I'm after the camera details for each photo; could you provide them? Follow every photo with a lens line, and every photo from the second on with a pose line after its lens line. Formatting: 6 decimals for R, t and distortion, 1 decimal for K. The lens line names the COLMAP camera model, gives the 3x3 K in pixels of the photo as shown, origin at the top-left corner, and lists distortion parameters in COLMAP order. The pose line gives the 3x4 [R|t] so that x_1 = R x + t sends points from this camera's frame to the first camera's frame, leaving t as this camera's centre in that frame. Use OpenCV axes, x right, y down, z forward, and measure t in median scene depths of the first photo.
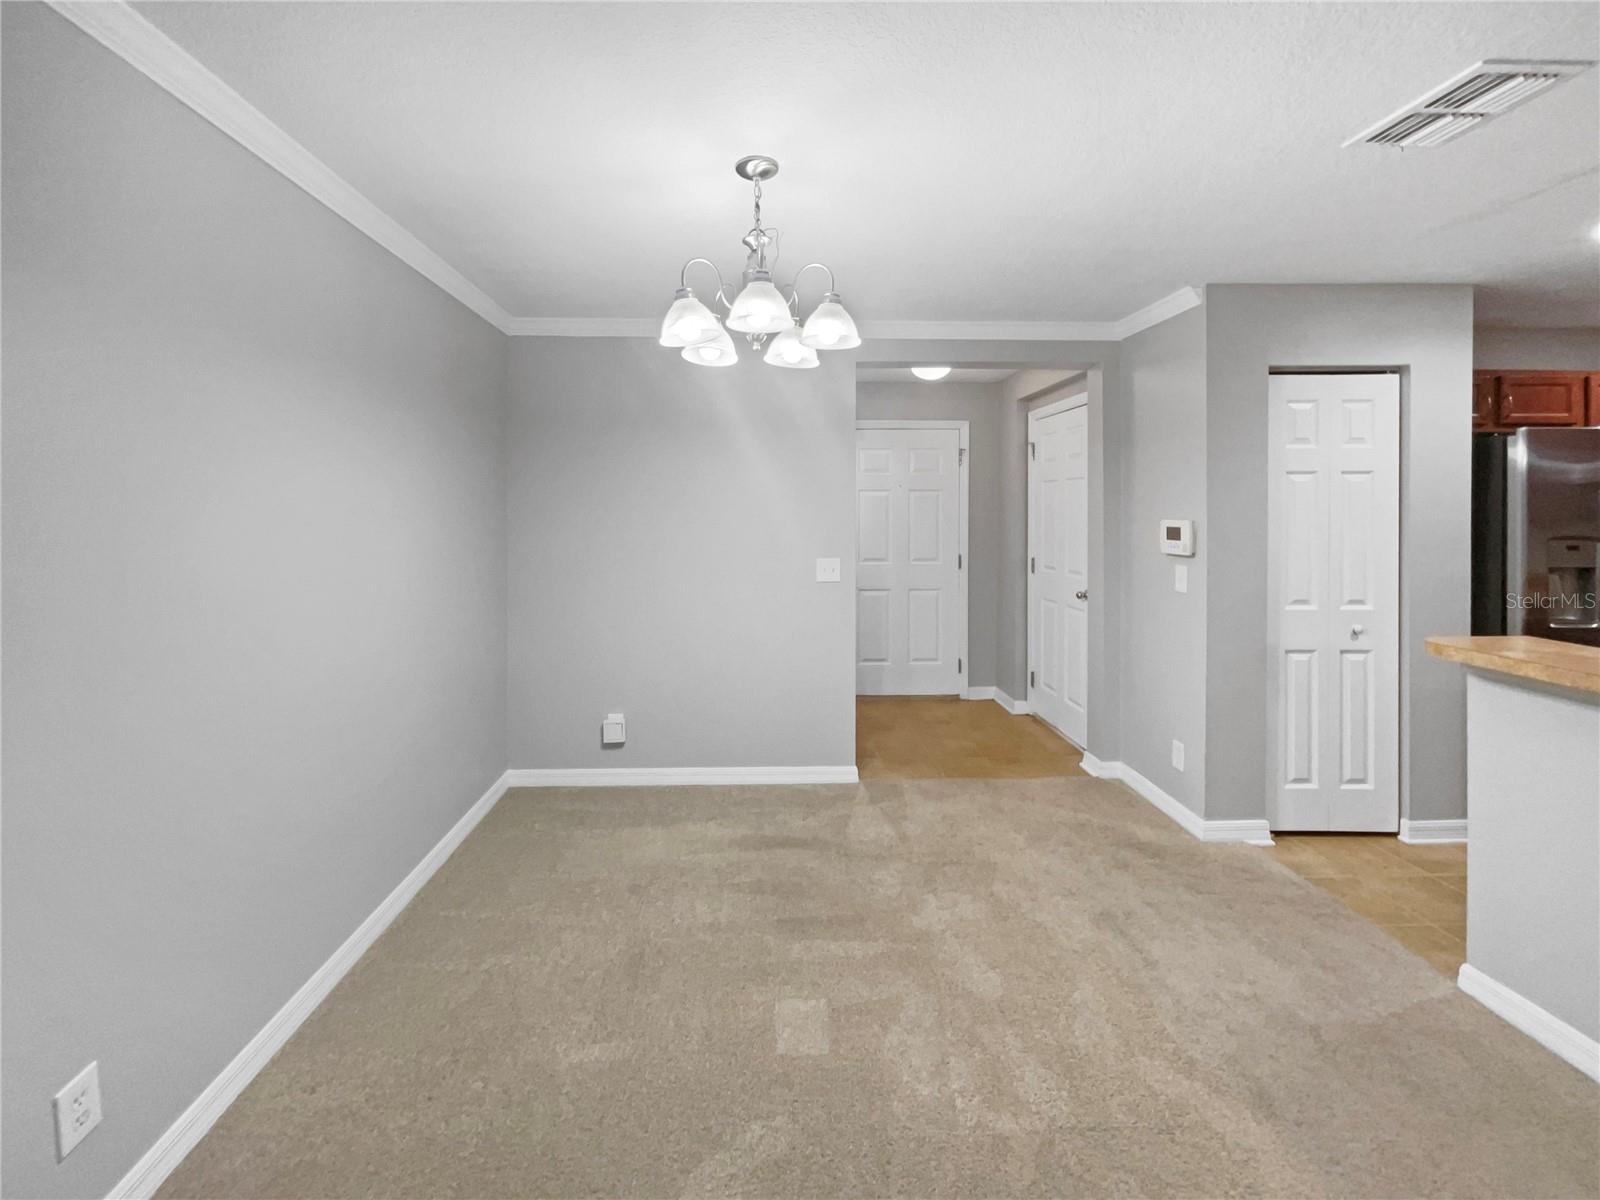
lens RADIAL K [[642.4, 0, 793.2], [0, 642.4, 504.9], [0, 0, 1]] dist [0.001514, 0.000009]
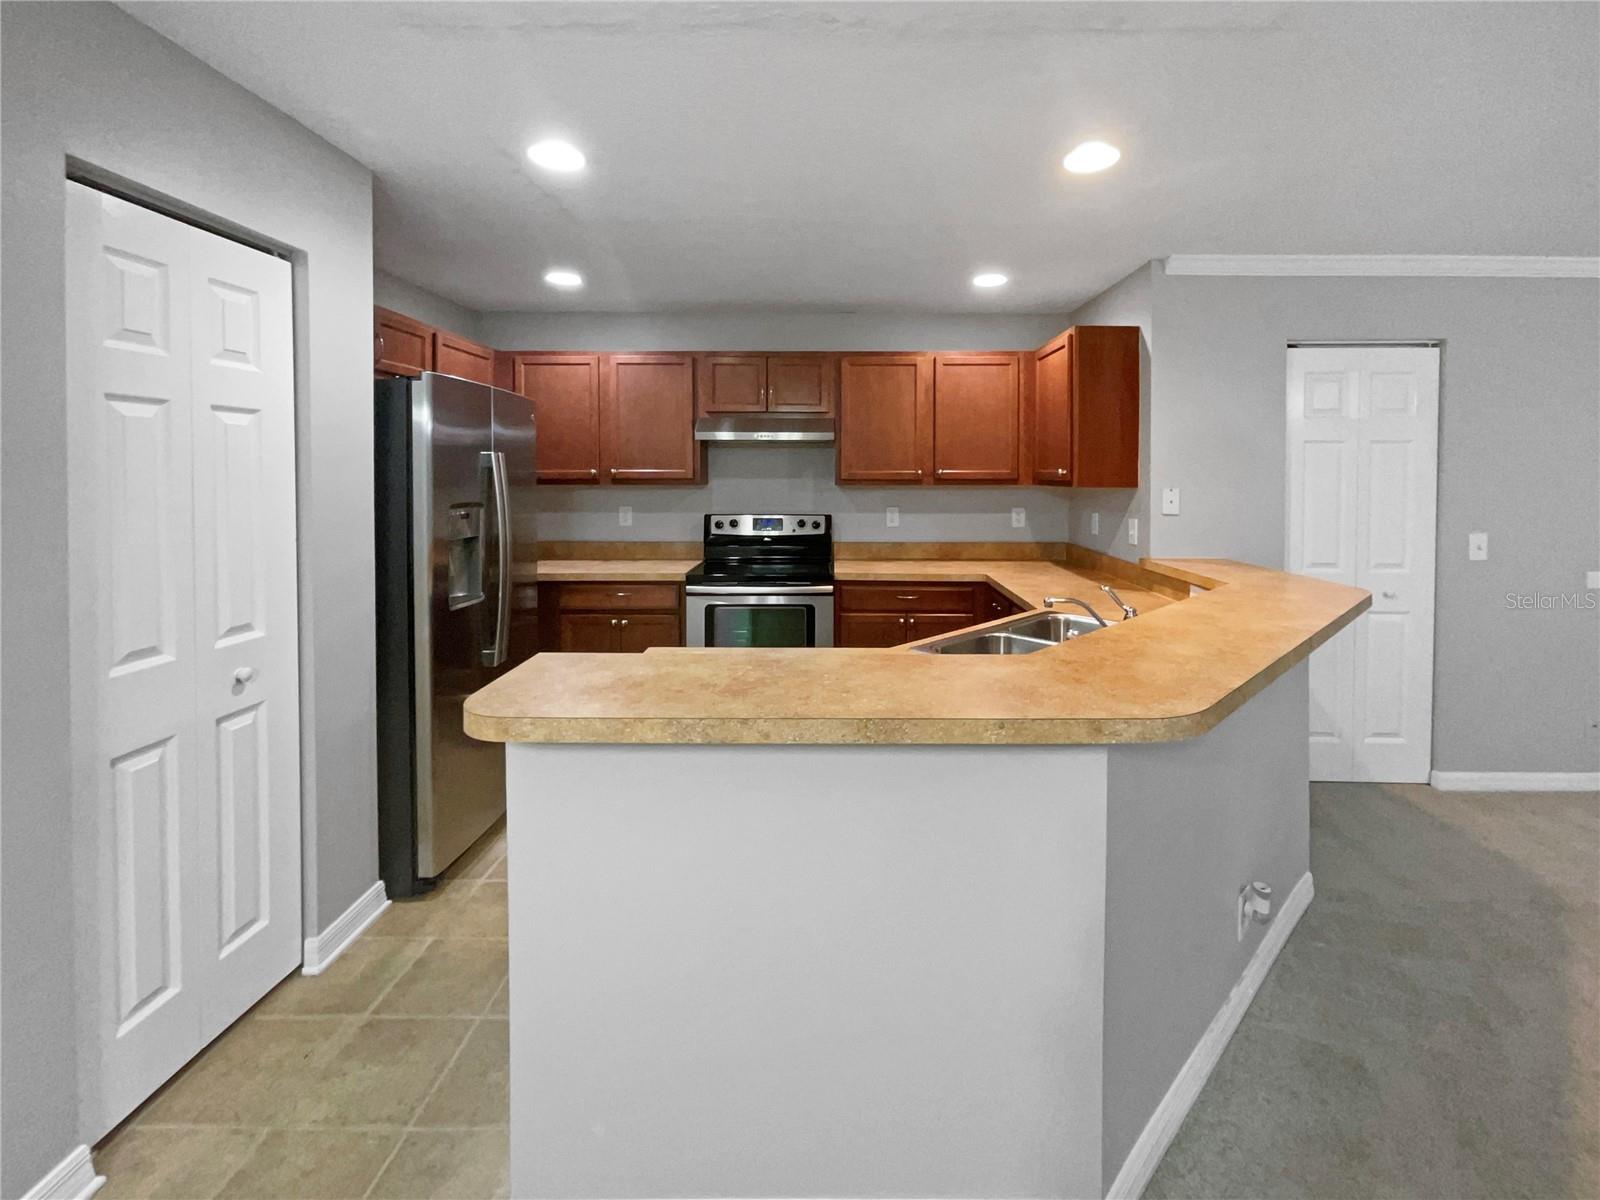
lens RADIAL K [[677.1, 0, 822.9], [0, 677.1, 488.5], [0, 0, 1]] dist [0.010702, -0.006078]
pose [[0.030349, -0.025692, 0.999209, 0.267377], [-0.012160, 0.999586, 0.026071, -0.000563], [-0.999465, -0.012942, 0.030024, 0.441034]]
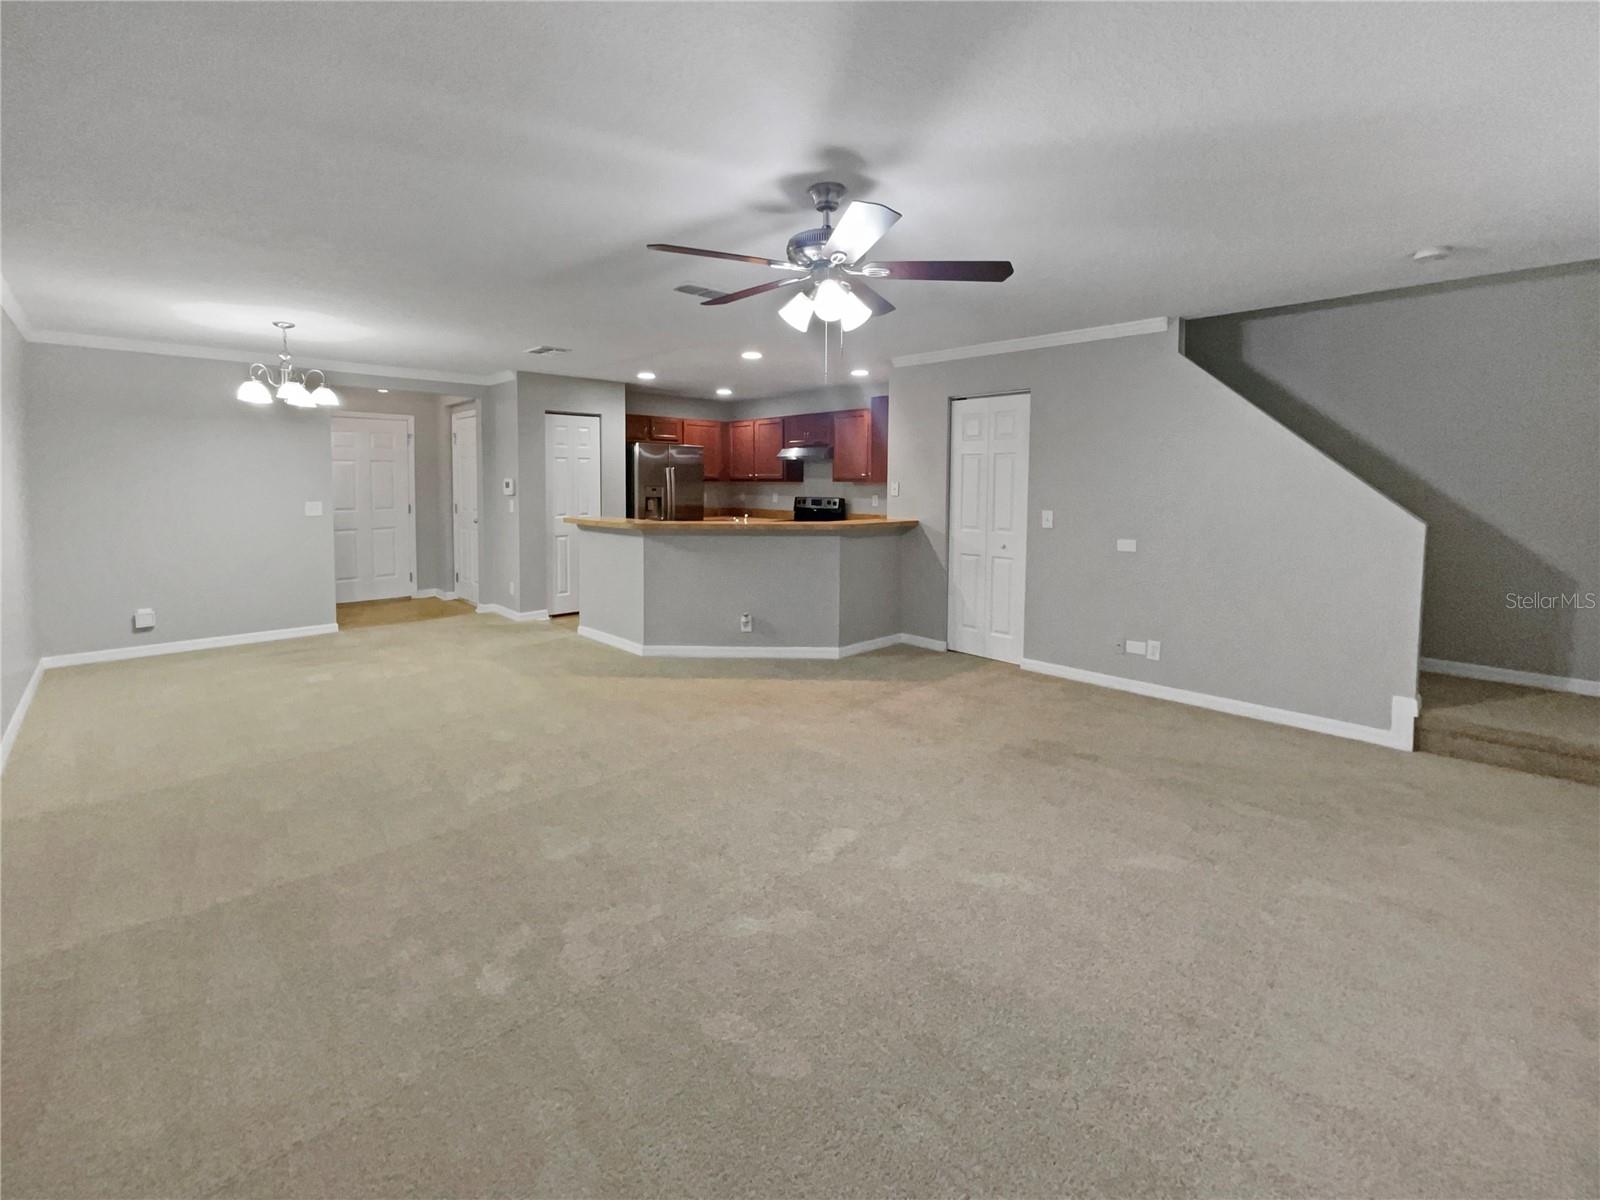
lens RADIAL K [[668.0, 0, 800.3], [0, 668.0, 518.4], [0, 0, 1]] dist [-0.098047, 0.046001]
pose [[0.733003, -0.034521, 0.679349, -0.180878], [-0.011060, 0.997975, 0.062645, 0.008832], [-0.680136, -0.053432, 0.731136, -1.300982]]
